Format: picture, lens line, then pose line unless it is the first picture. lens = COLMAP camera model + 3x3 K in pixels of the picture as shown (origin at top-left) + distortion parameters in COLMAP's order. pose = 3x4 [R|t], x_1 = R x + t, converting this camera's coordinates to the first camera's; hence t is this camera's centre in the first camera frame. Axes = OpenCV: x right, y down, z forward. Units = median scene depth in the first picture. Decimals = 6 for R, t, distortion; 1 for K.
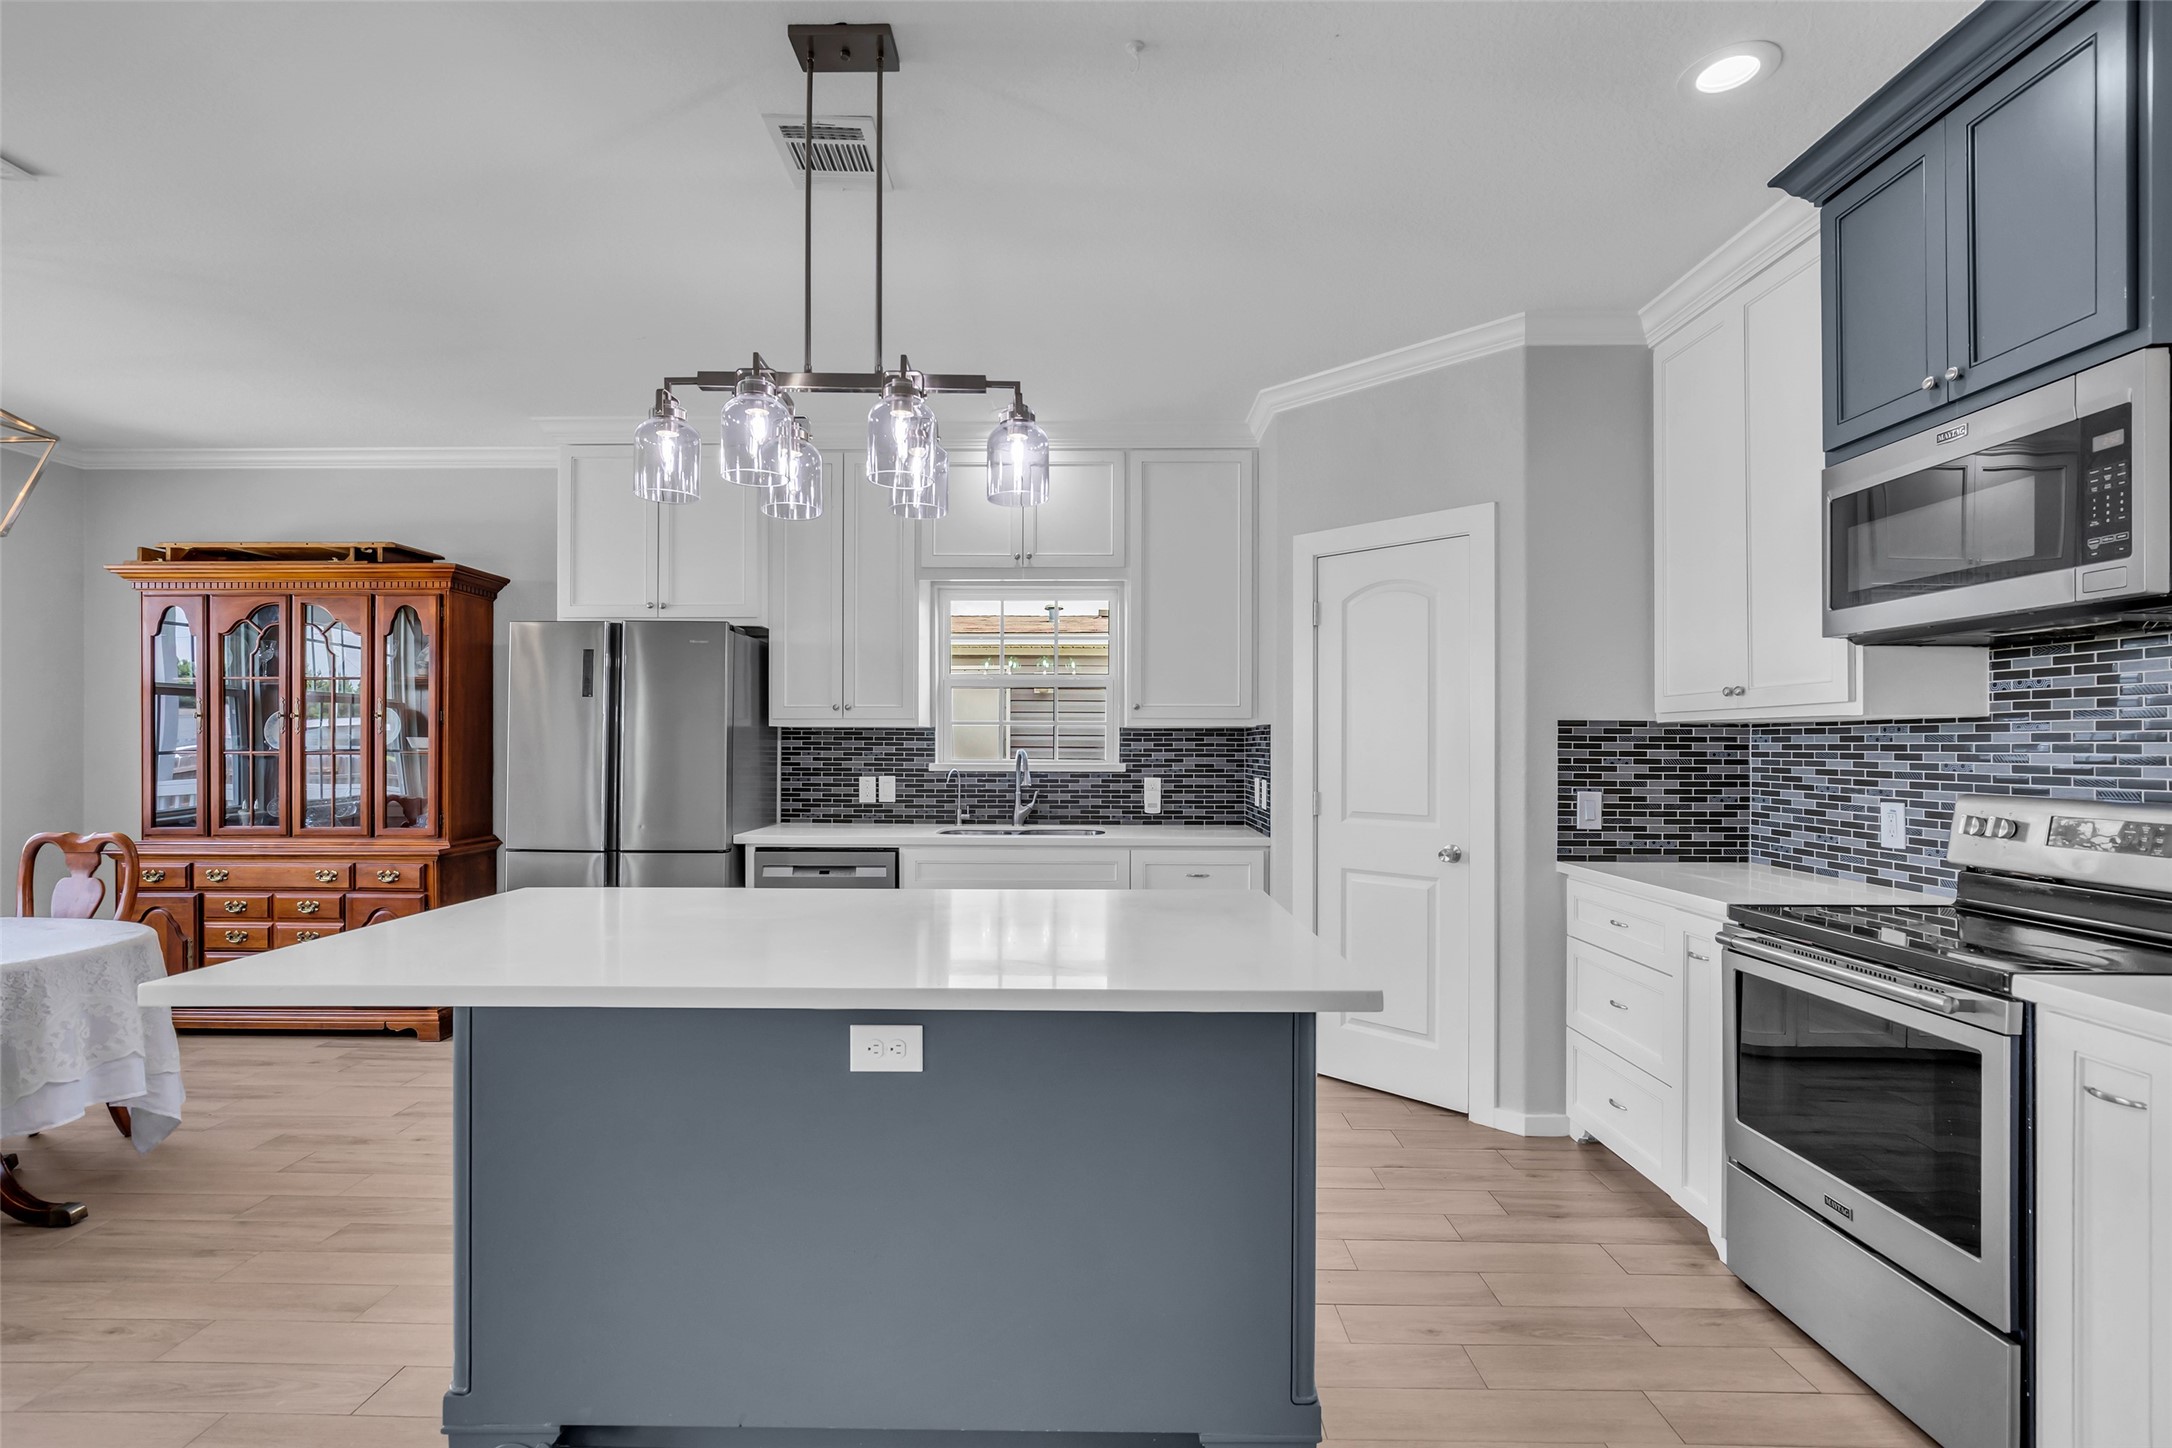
lens RADIAL K [[999.7, 0, 1077.3], [0, 999.7, 731.3], [0, 0, 1]] dist [-0.017667, 0.005642]
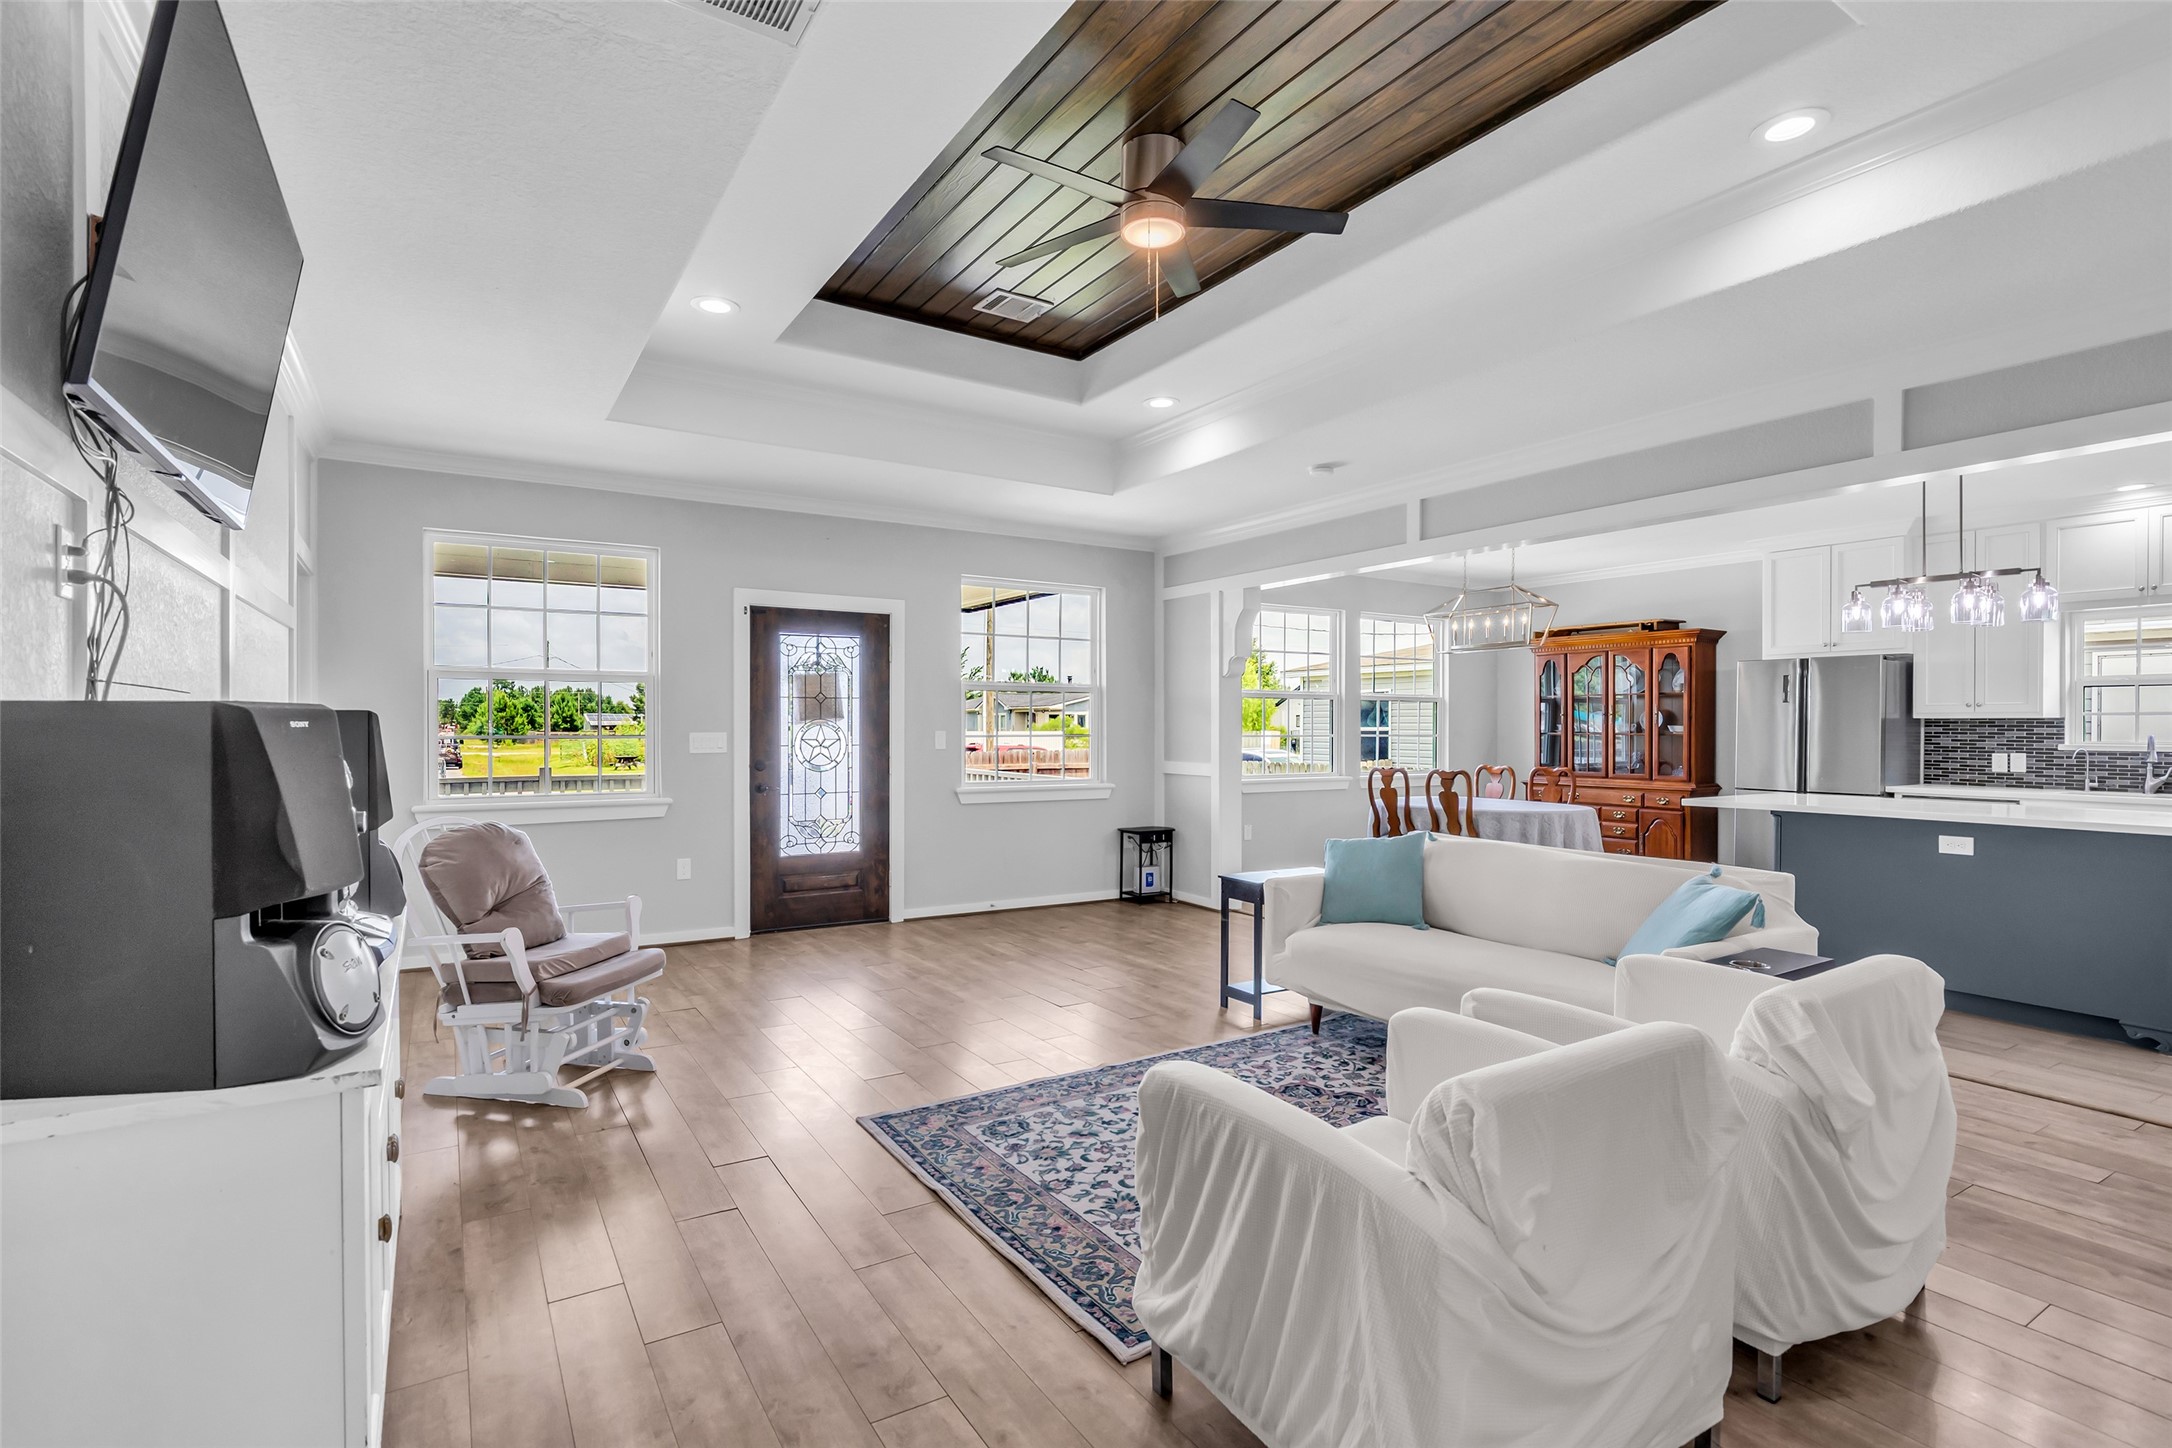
lens RADIAL K [[1030.8, 0, 1084.2], [0, 1030.8, 736.8], [0, 0, 1]] dist [-0.018425, 0.008082]
pose [[0.544809, 0.007829, -0.838524, 0.312927], [0.008632, 0.999851, 0.014943, -0.011055], [0.838516, -0.015379, 0.544660, -0.920769]]
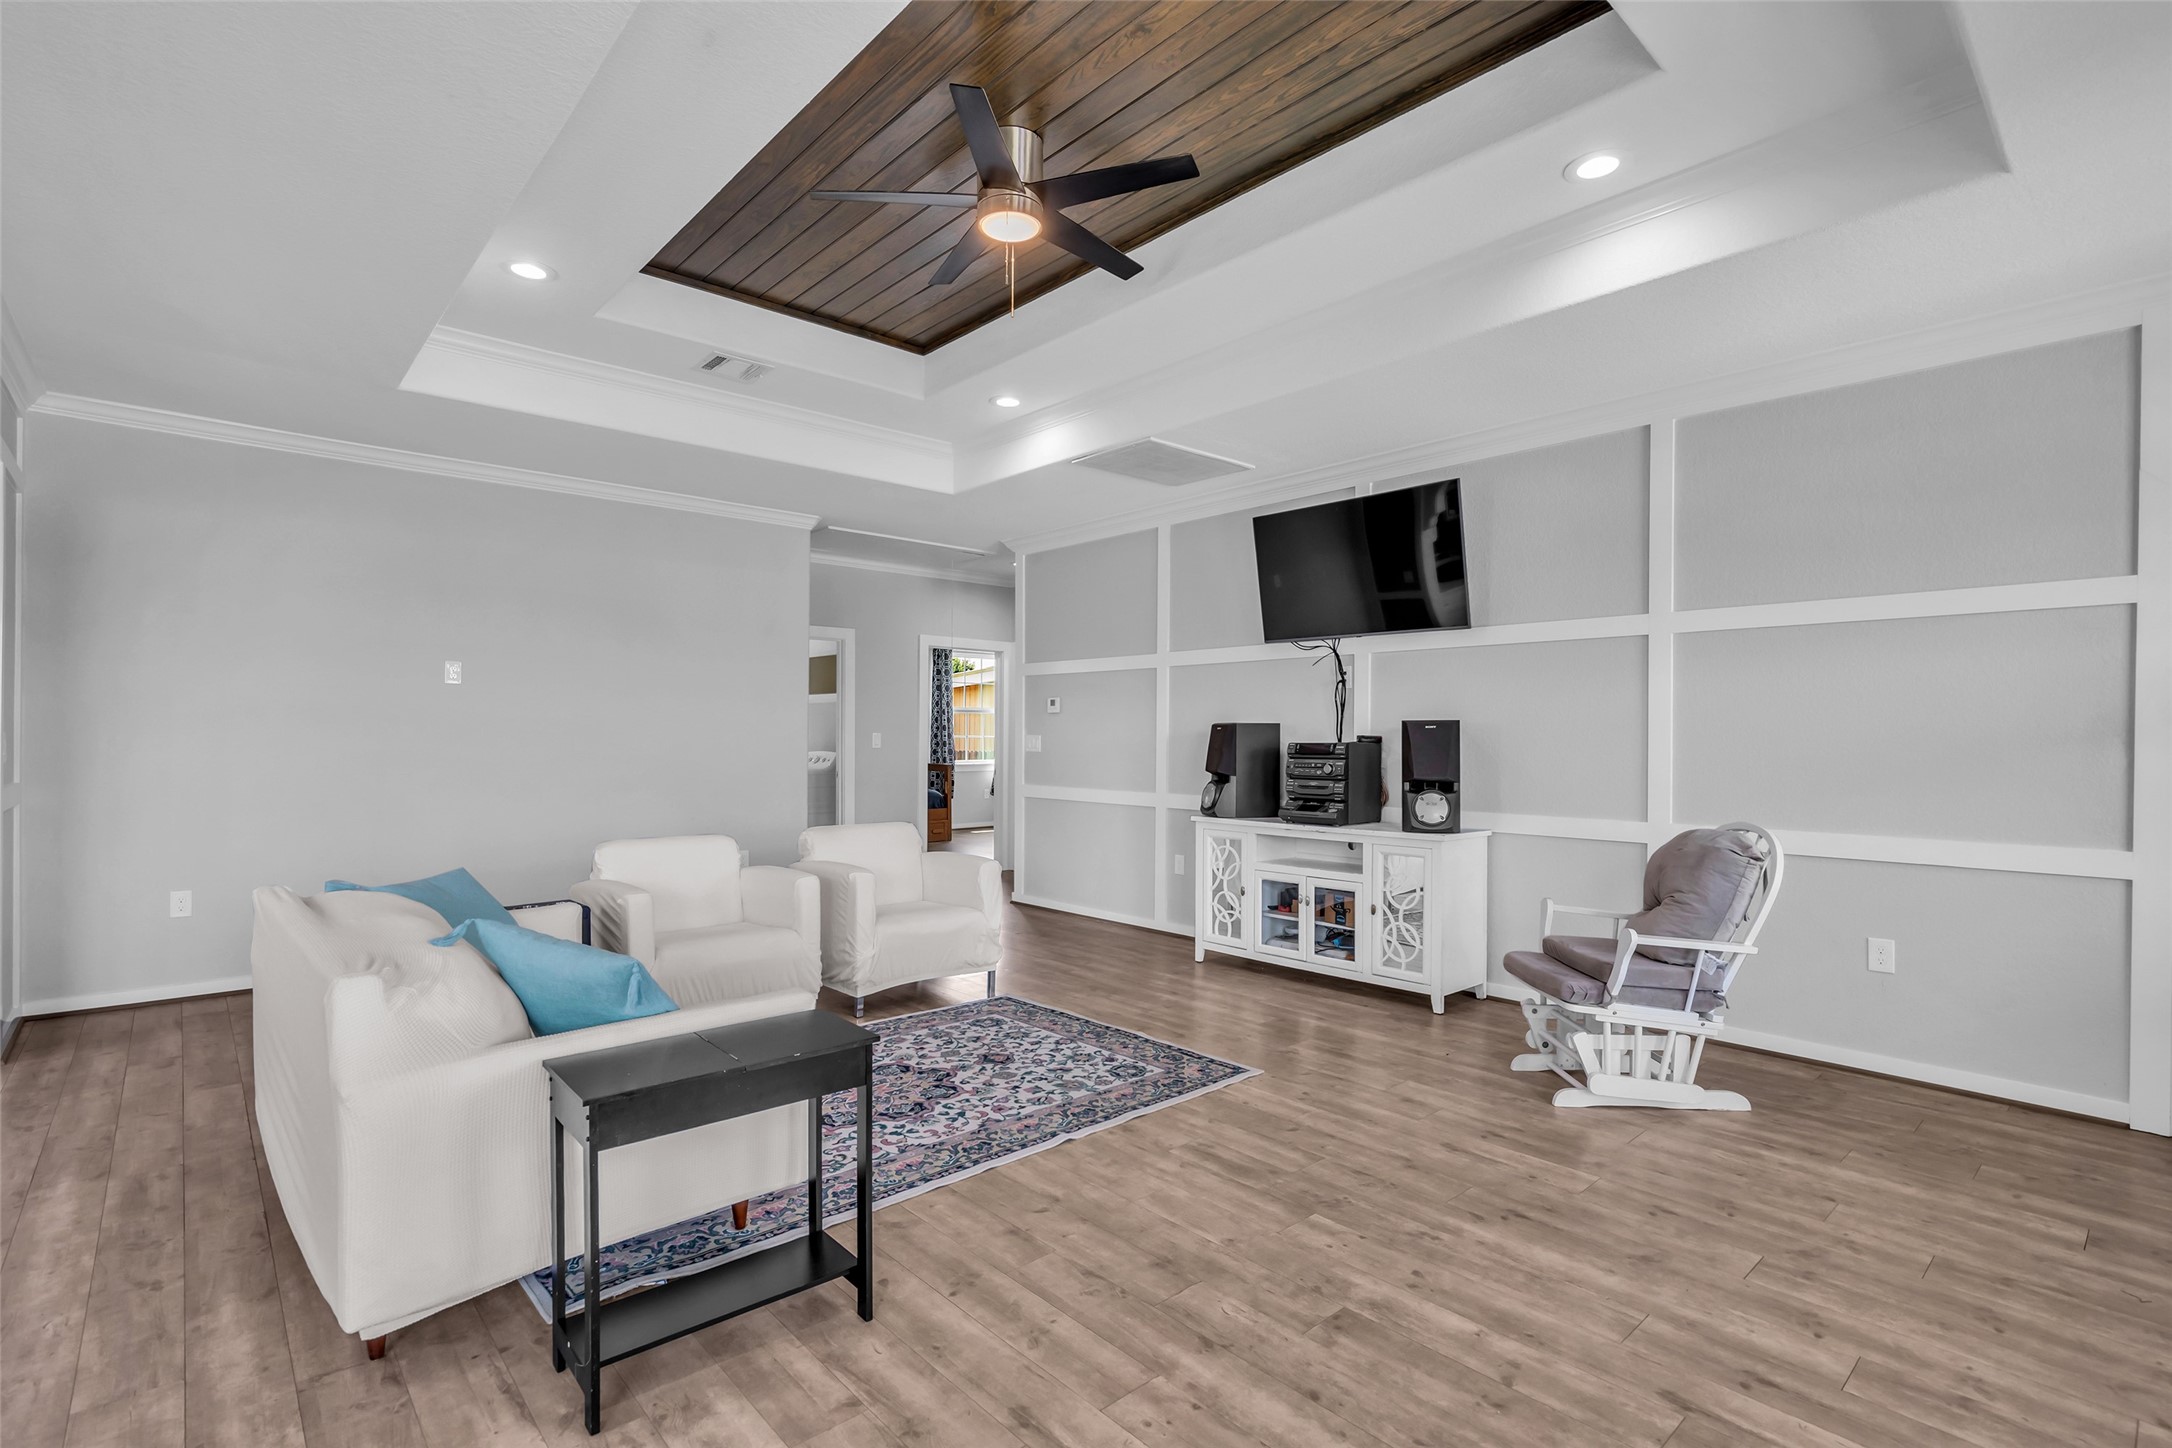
lens RADIAL K [[1022.2, 0, 1080.0], [0, 1022.2, 732.8], [0, 0, 1]] dist [-0.008602, 0.000511]
pose [[-0.677430, -0.005390, 0.735568, -0.934389], [-0.015397, 0.999858, -0.006853, 0.005794], [-0.735426, -0.015968, -0.677416, 0.042045]]
